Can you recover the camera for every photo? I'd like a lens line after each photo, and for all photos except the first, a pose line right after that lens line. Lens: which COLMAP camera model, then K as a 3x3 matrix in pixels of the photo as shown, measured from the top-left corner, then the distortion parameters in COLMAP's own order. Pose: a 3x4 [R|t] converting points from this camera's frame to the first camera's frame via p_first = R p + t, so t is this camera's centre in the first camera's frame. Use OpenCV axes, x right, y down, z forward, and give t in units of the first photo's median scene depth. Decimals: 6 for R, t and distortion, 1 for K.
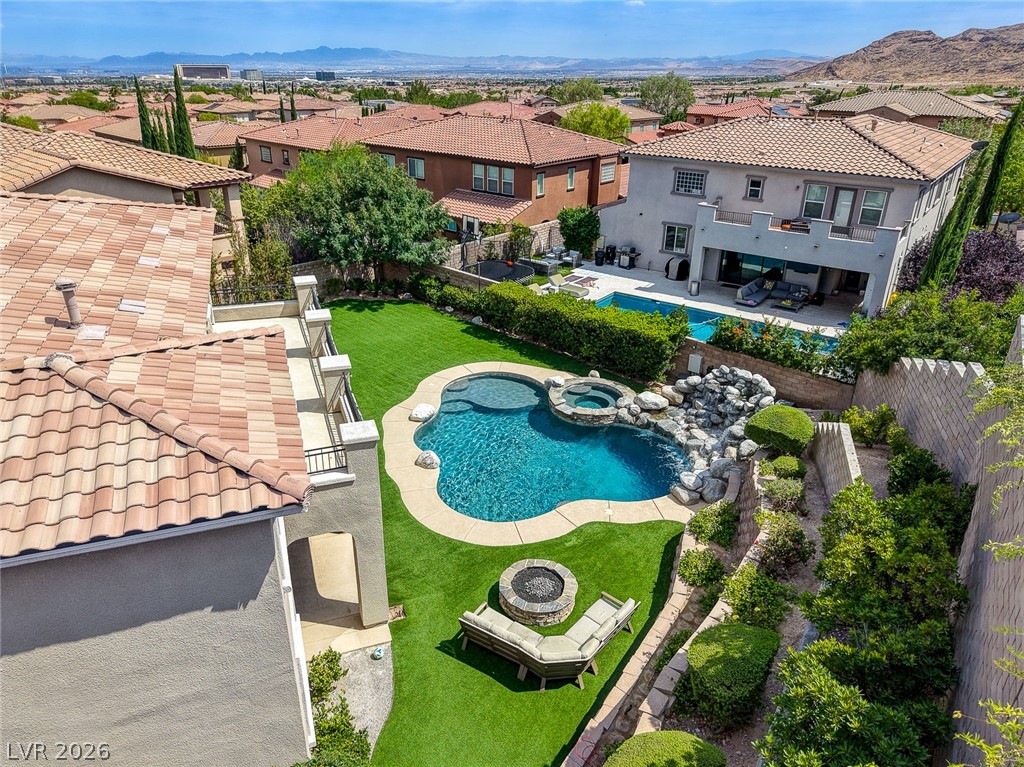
lens RADIAL K [[694.2, 0, 509.5], [0, 694.2, 389.6], [0, 0, 1]] dist [0.013136, -0.007798]
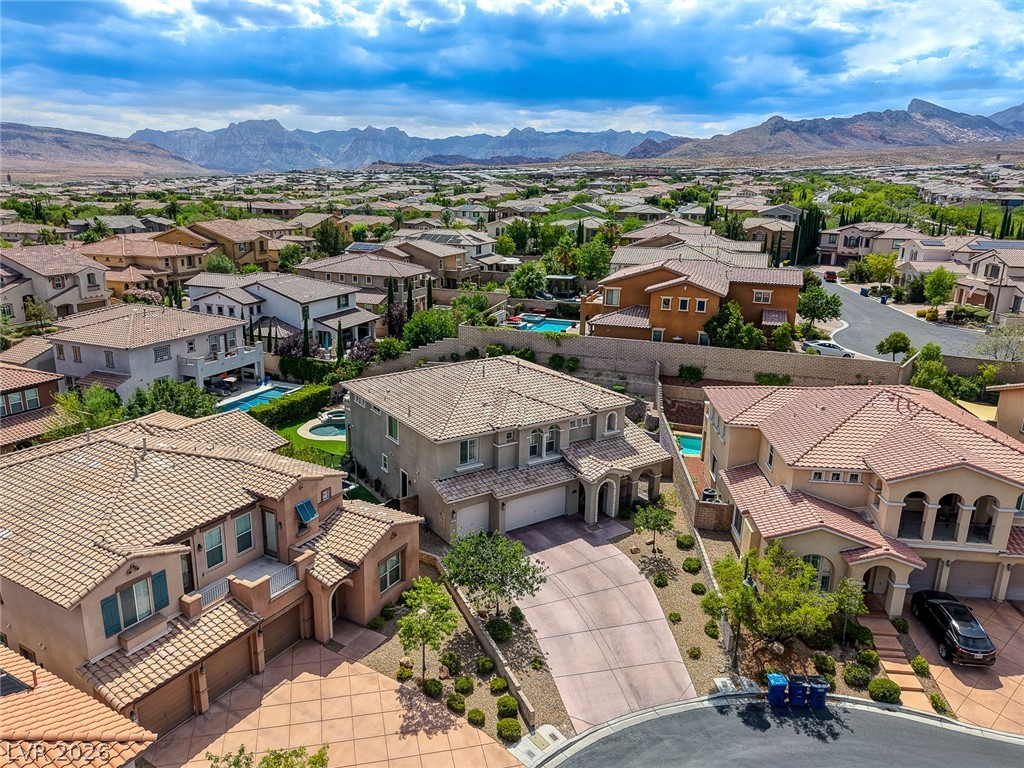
lens RADIAL K [[711.8, 0, 512.0], [0, 711.8, 384.0], [0, 0, 1]] dist [0.010362, -0.006262]
pose [[-0.251891, -0.270653, 0.929138, -2.390794], [0.392853, 0.848833, 0.353764, -0.744702], [-0.884430, 0.454125, -0.107487, 0.618883]]
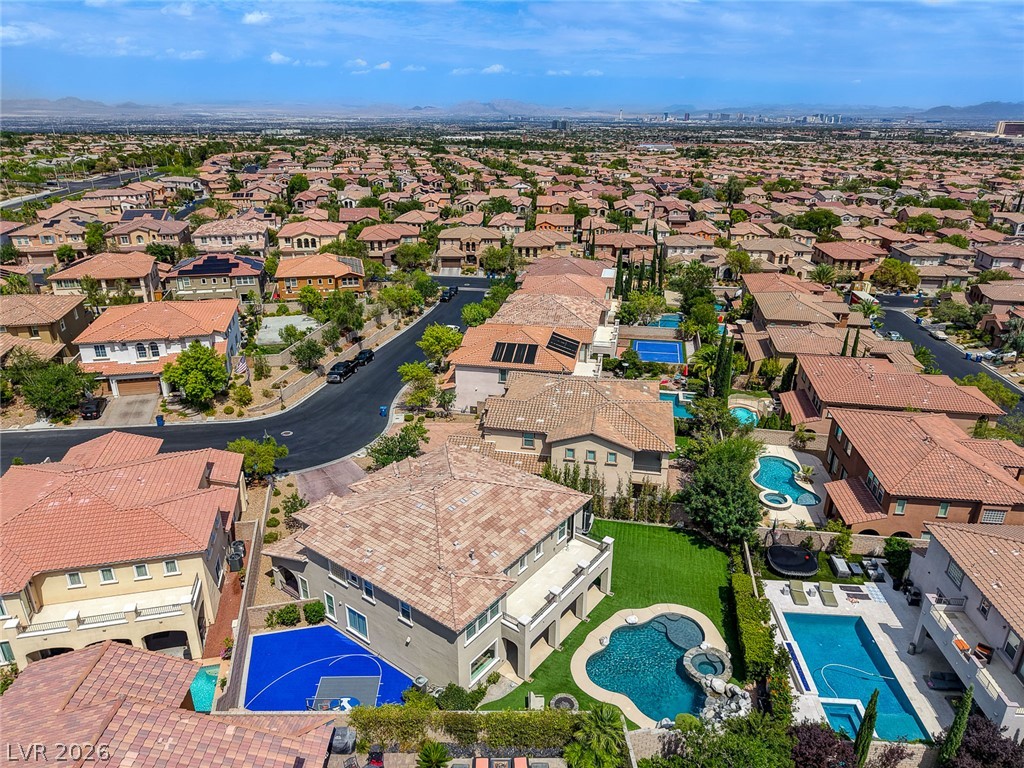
lens RADIAL K [[692.6, 0, 509.8], [0, 692.6, 379.4], [0, 0, 1]] dist [0.017263, -0.014240]
pose [[0.540558, 0.305466, -0.783893, 0.994843], [-0.359776, 0.926192, 0.112822, -0.674486], [0.760499, 0.221039, 0.610560, -0.657313]]
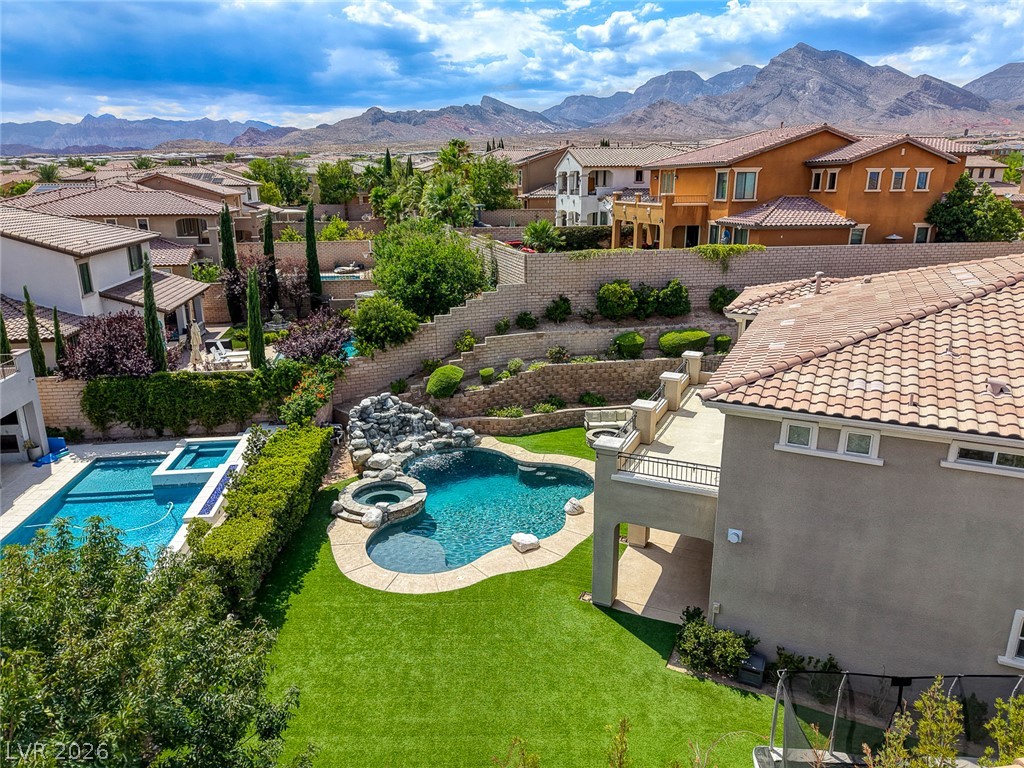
lens RADIAL K [[684.9, 0, 512.7], [0, 684.9, 381.6], [0, 0, 1]] dist [0.059640, -0.079918]
pose [[-0.701375, -0.203816, 0.683032, -0.629437], [0.304438, 0.780793, 0.545601, -0.577949], [-0.644508, 0.590612, -0.485579, 1.201811]]
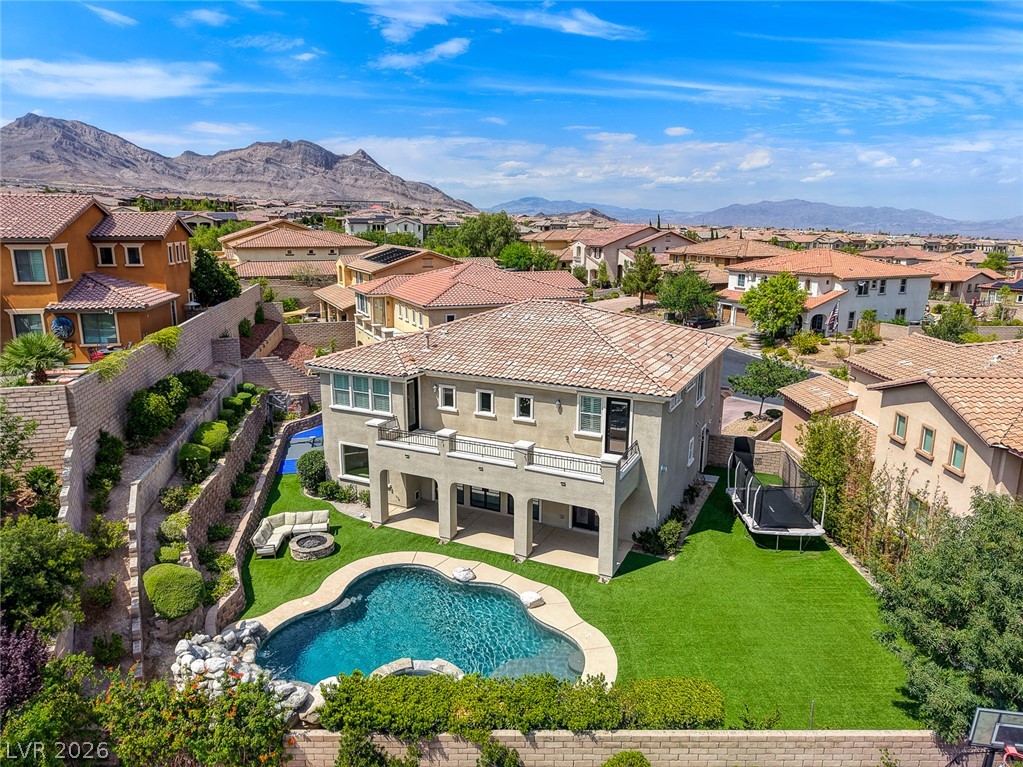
lens RADIAL K [[691.9, 0, 509.3], [0, 691.9, 378.9], [0, 0, 1]] dist [0.017263, -0.014240]
pose [[-0.721535, 0.138491, -0.678385, 0.494194], [-0.308537, 0.812817, 0.494098, -0.656753], [0.619832, 0.565816, -0.543747, 1.221776]]
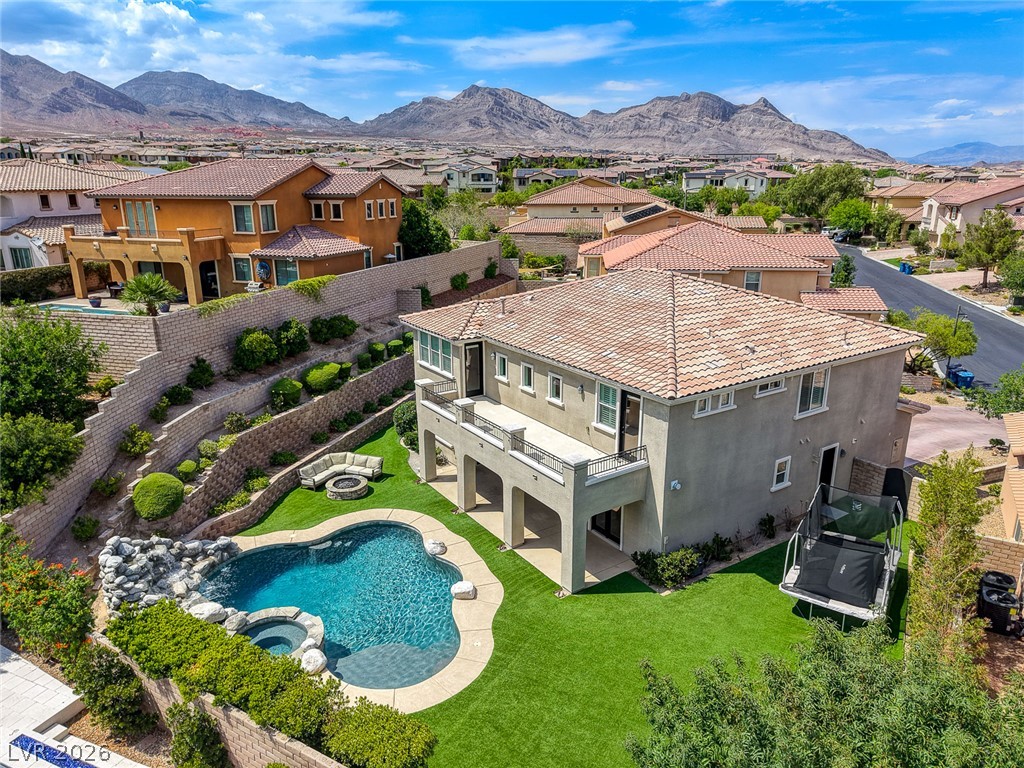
lens RADIAL K [[695.8, 0, 508.3], [0, 695.8, 378.8], [0, 0, 1]] dist [0.008762, -0.003886]
pose [[-0.973142, 0.058266, -0.222709, 0.010832], [-0.103849, 0.752292, 0.650594, -0.740179], [0.205449, 0.656249, -0.726036, 1.373295]]
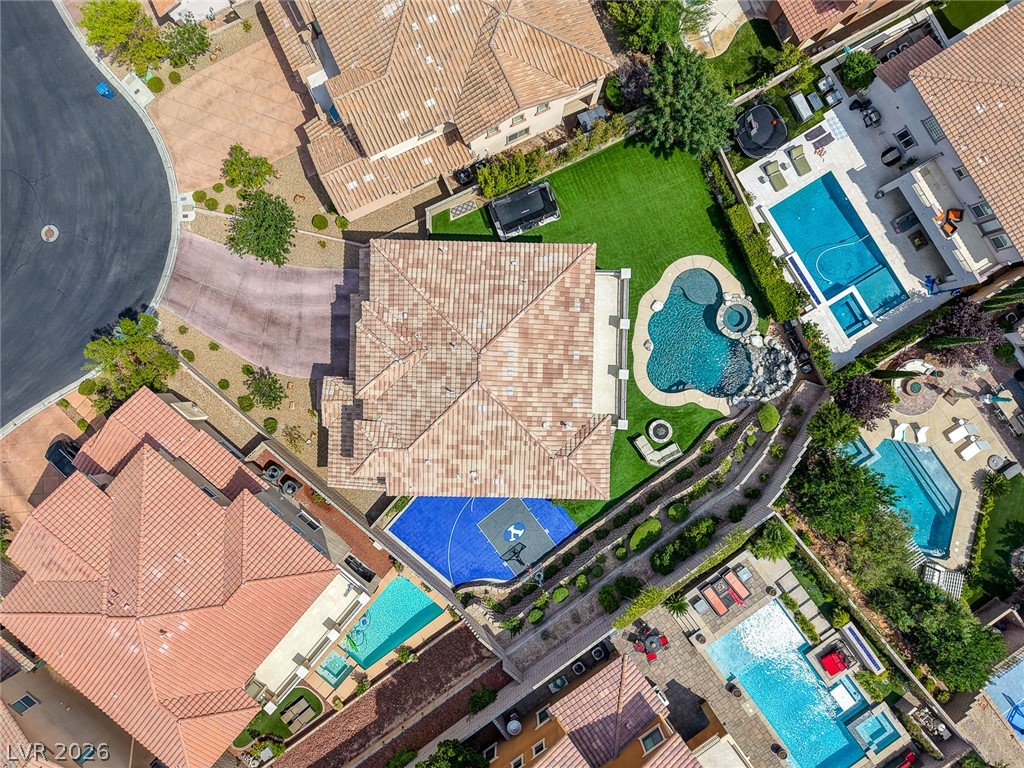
lens RADIAL K [[692.6, 0, 509.8], [0, 692.6, 379.4], [0, 0, 1]] dist [0.017263, -0.014240]
pose [[0.932018, 0.362387, -0.004267, -0.428524], [-0.152875, 0.403797, 0.901985, -1.633634], [0.328590, -0.840014, 0.431746, -0.285920]]
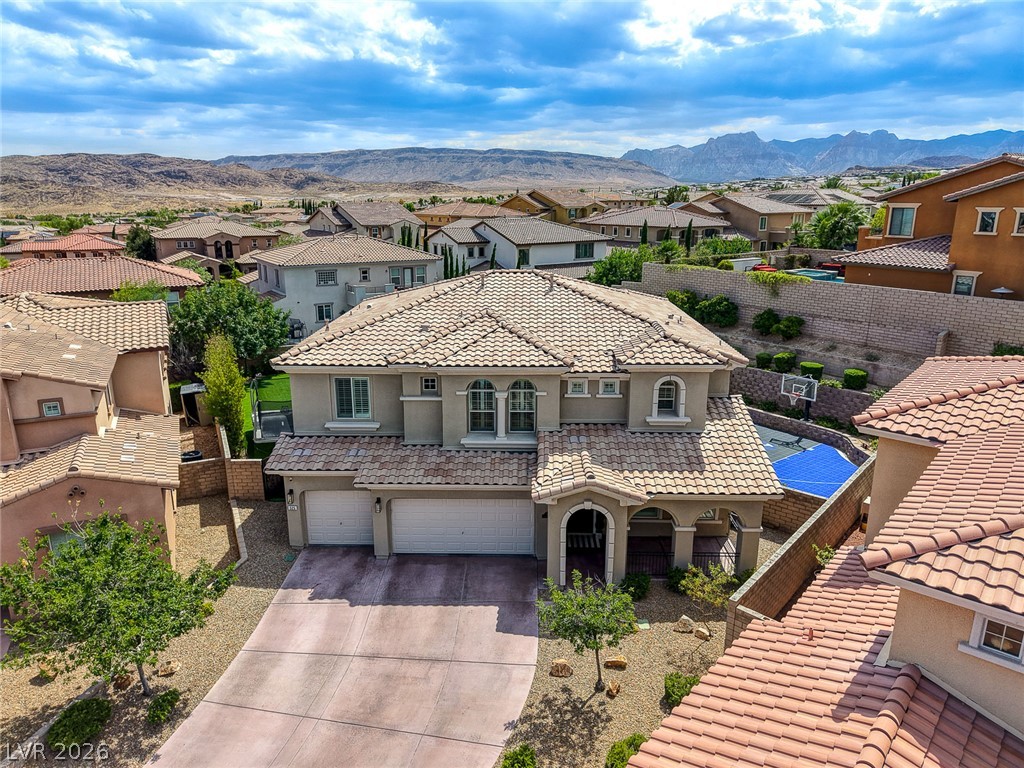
lens RADIAL K [[694.2, 0, 509.5], [0, 694.2, 390.1], [0, 0, 1]] dist [0.013136, -0.007798]
pose [[0.358941, -0.262889, 0.895573, -1.610816], [0.404385, 0.908584, 0.104633, -0.073652], [-0.841210, 0.324600, 0.432437, 0.005659]]
